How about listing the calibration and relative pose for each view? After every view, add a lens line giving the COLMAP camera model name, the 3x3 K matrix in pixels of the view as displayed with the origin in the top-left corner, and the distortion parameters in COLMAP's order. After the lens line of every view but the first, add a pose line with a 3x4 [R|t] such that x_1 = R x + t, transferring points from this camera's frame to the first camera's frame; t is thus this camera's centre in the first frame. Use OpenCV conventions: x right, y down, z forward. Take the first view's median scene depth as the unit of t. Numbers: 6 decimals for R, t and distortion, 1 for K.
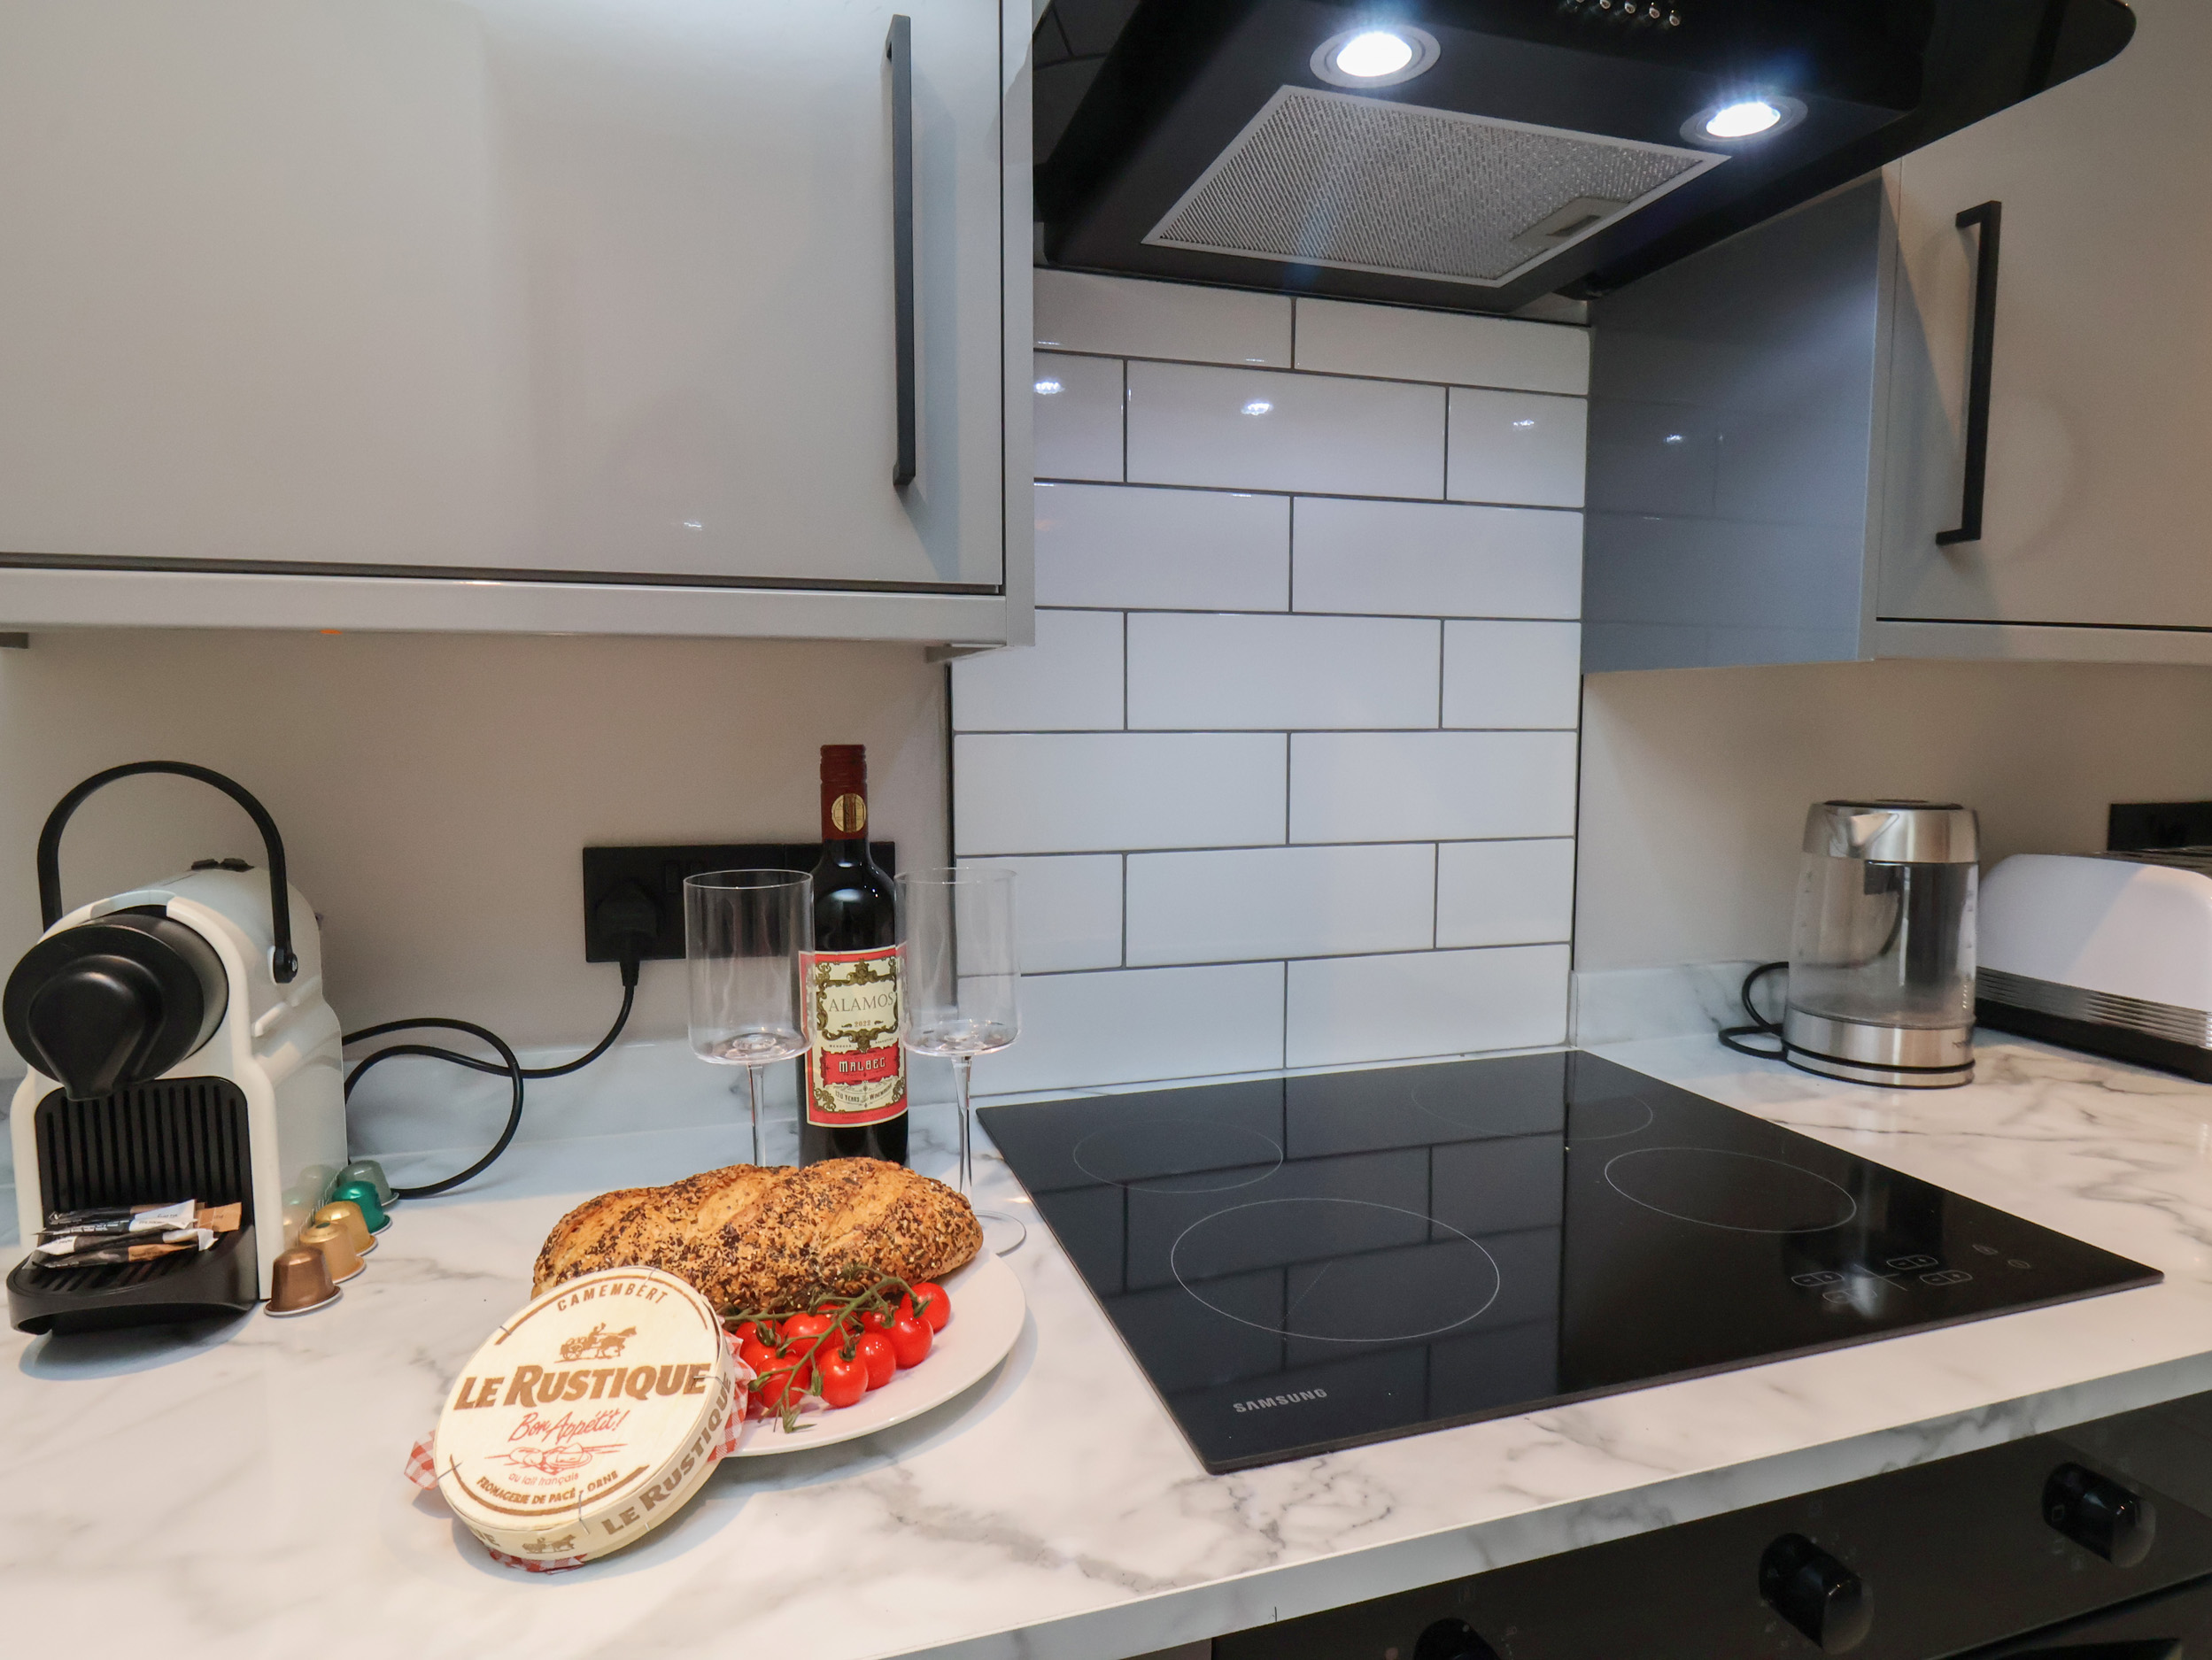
lens RADIAL K [[1262.5, 0, 1106.0], [0, 1262.5, 830.0], [0, 0, 1]] dist [-0.003284, -0.000961]
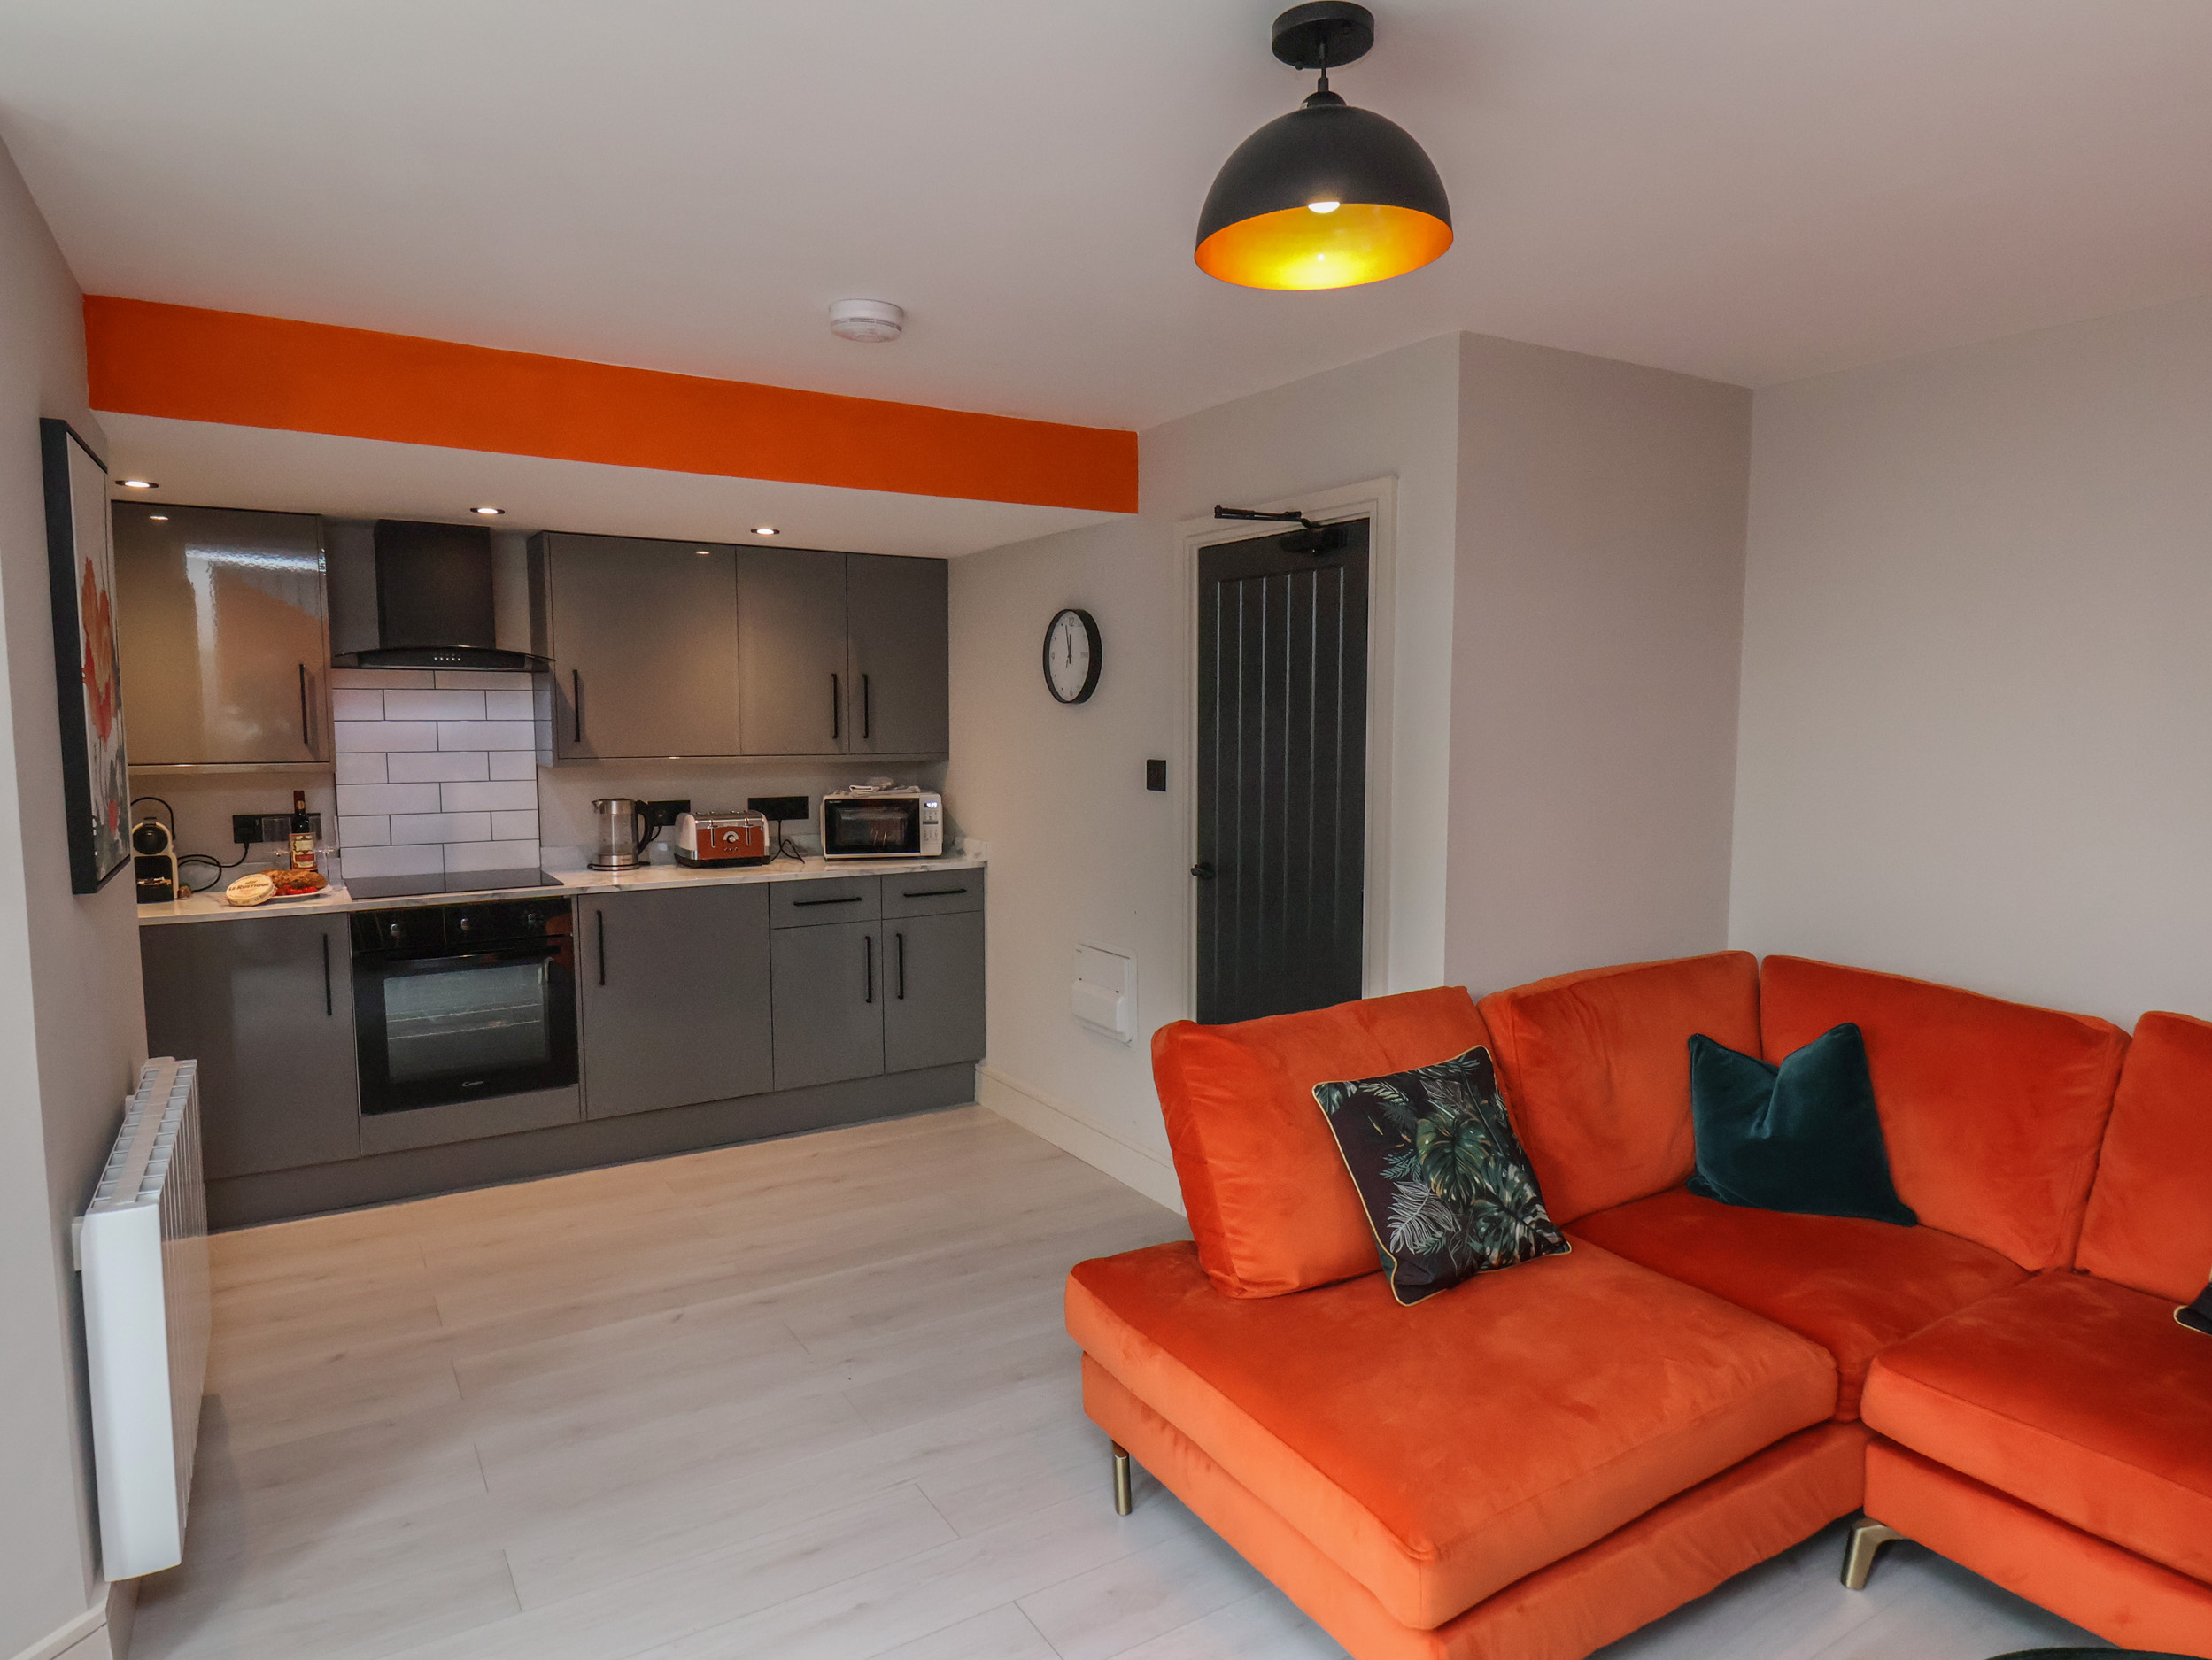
lens RADIAL K [[1317.9, 0, 1106.0], [0, 1317.9, 830.0], [0, 0, 1]] dist [-0.003331, -0.001616]
pose [[0.964868, -0.022208, 0.261795, 1.419826], [0.021831, 0.999752, 0.004349, 0.124749], [-0.261826, 0.001519, 0.965114, -4.564337]]
